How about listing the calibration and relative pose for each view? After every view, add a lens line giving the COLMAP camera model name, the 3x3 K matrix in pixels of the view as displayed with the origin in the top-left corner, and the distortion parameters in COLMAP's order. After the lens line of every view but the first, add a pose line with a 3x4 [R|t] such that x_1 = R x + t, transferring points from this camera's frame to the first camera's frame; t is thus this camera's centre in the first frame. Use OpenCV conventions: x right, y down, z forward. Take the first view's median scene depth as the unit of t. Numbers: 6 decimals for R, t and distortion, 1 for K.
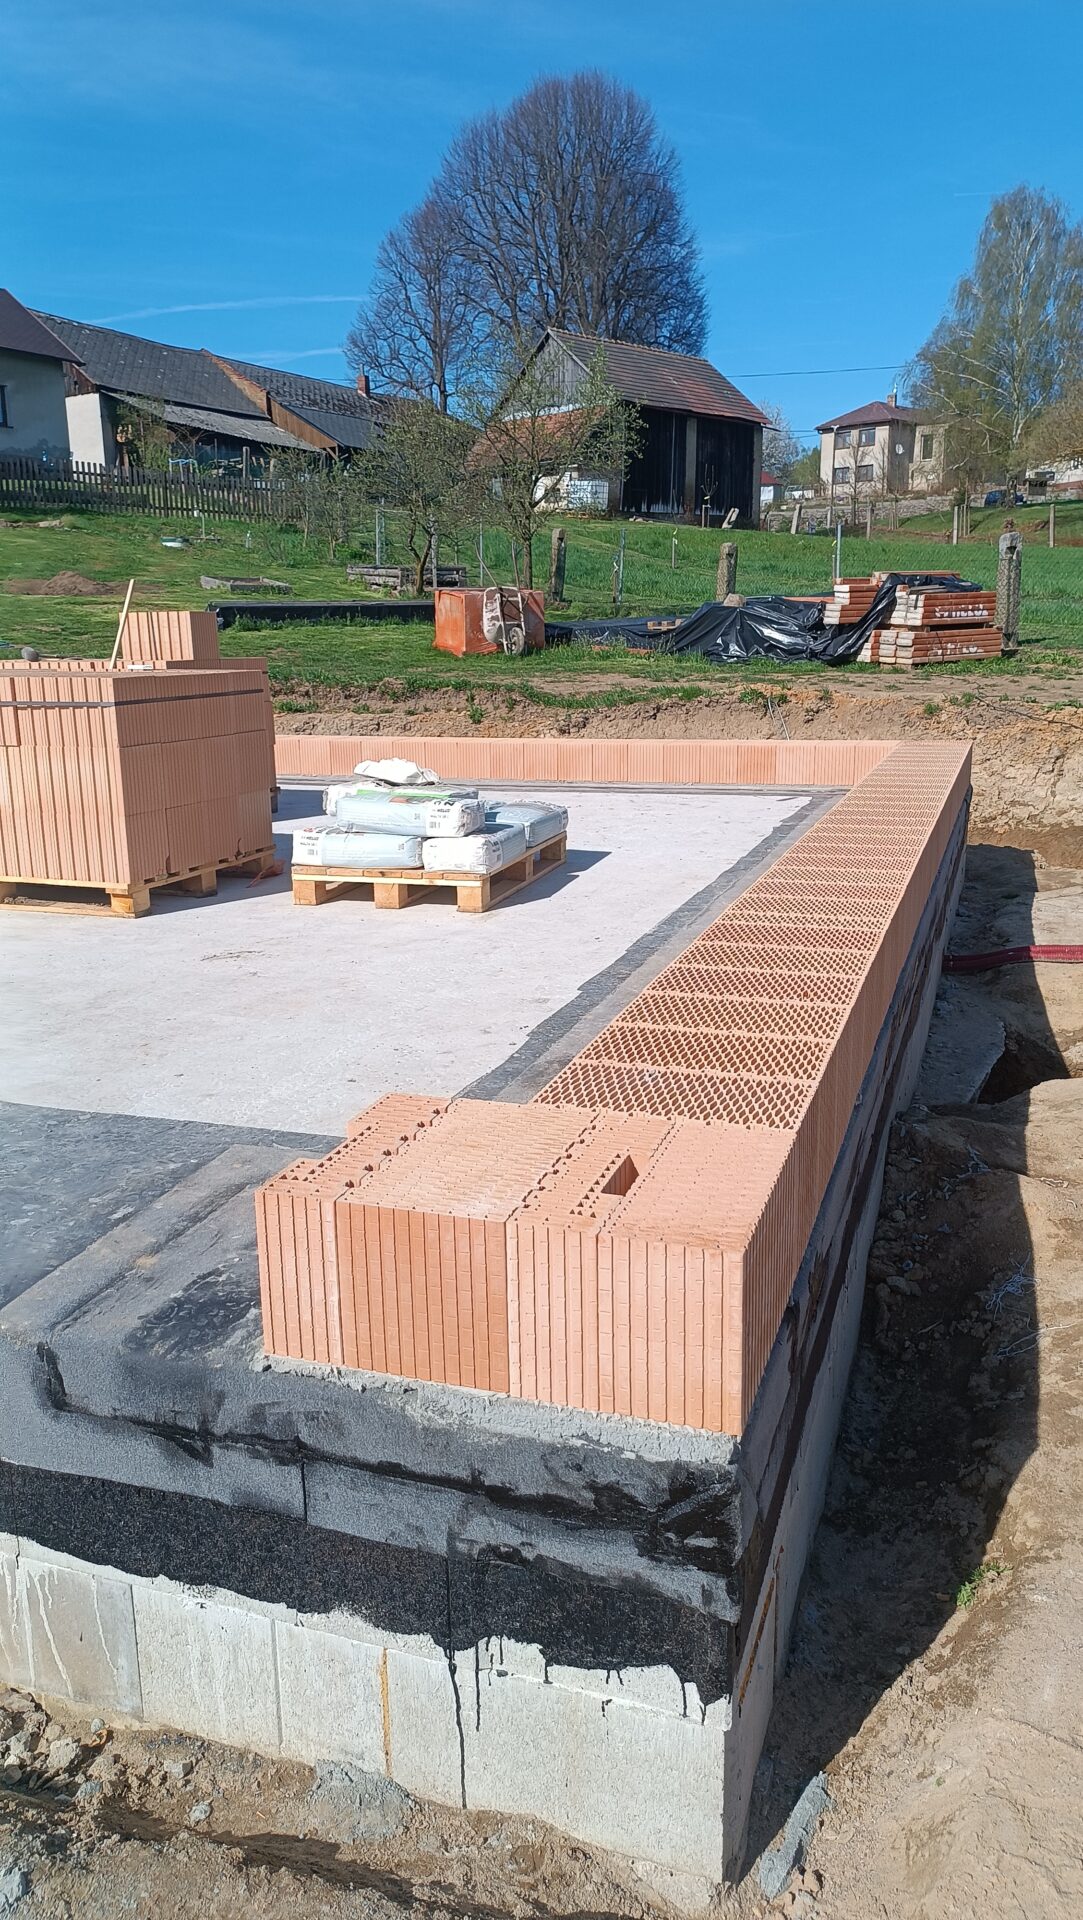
lens RADIAL K [[1485.1, 0, 541.5], [0, 1485.1, 960.0], [0, 0, 1]] dist [0.063994, -0.001872]
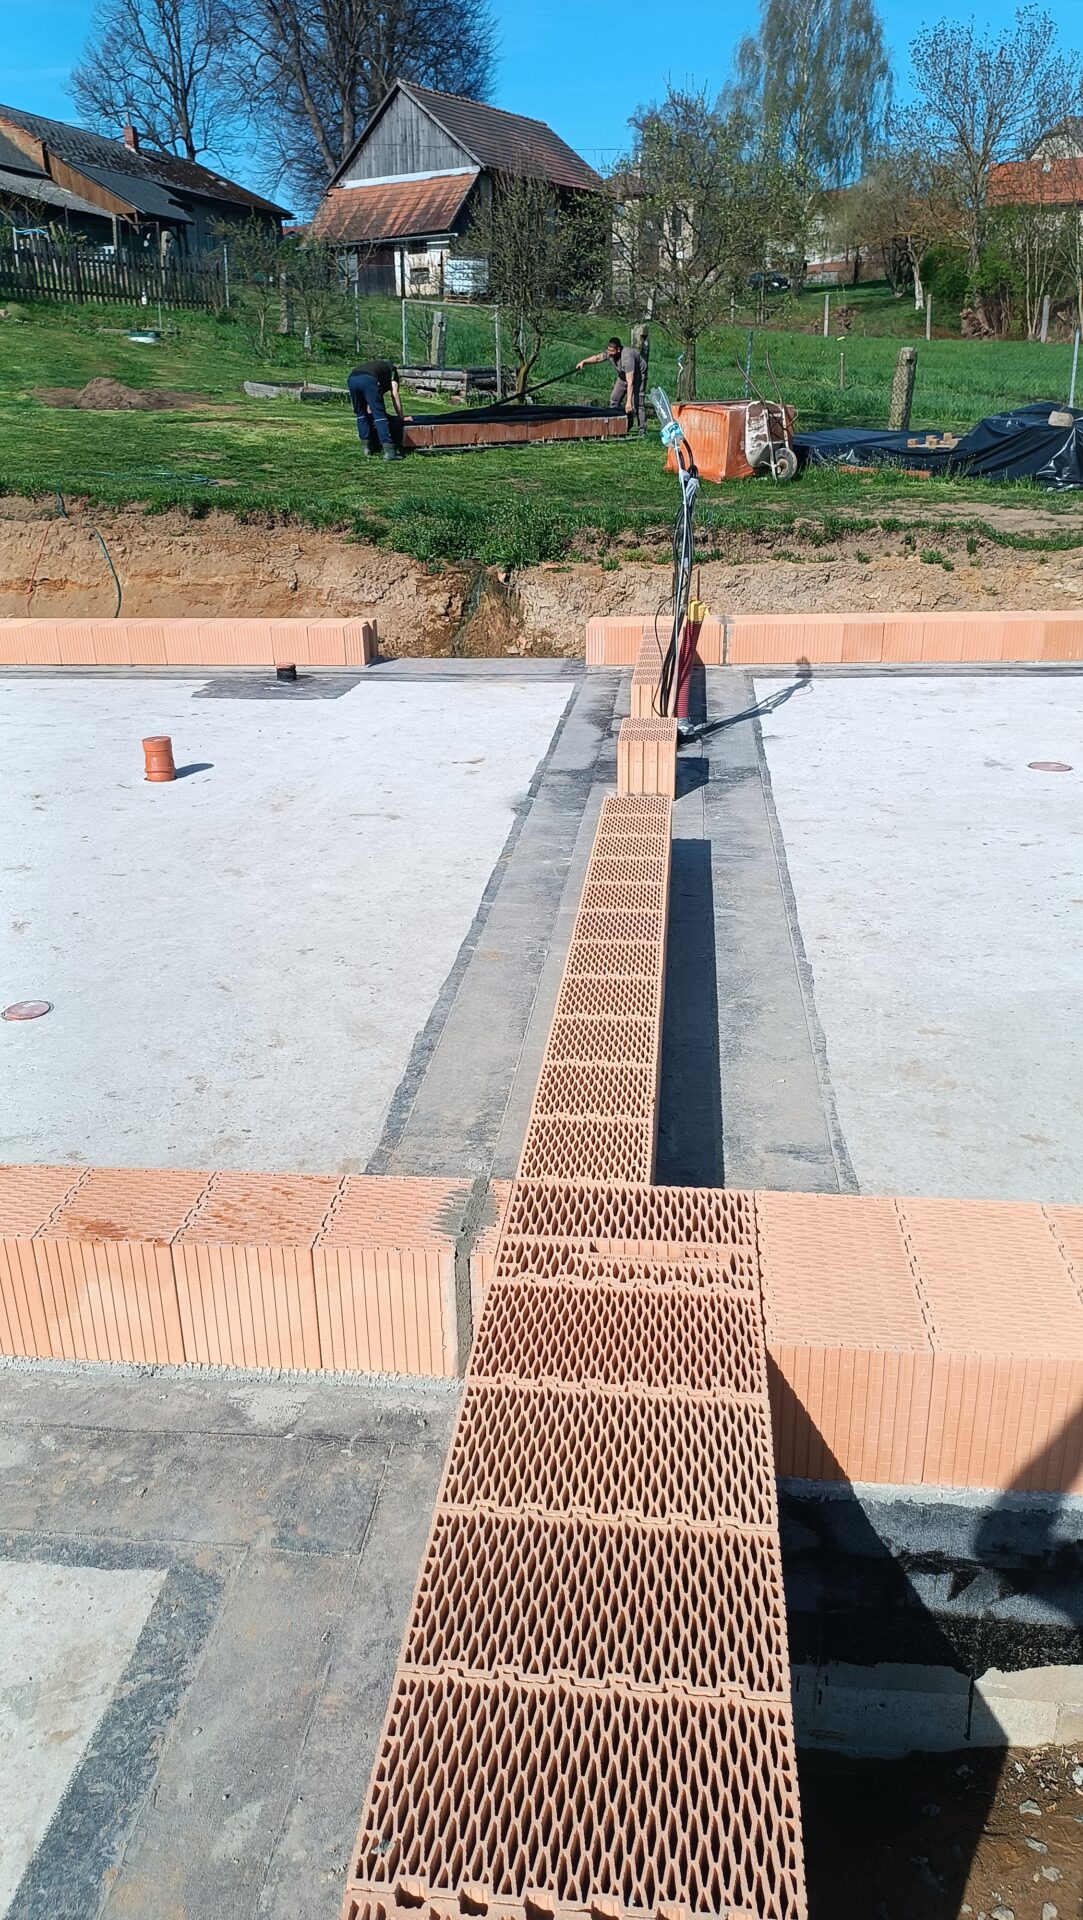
lens RADIAL K [[1467.4, 0, 541.5], [0, 1467.4, 960.0], [0, 0, 1]] dist [0.044135, 0.003953]
pose [[0.978295, -0.080813, 0.190811, -0.128732], [0.054277, 0.988604, 0.140413, -0.017972], [-0.199984, -0.127008, 0.971532, 0.043006]]
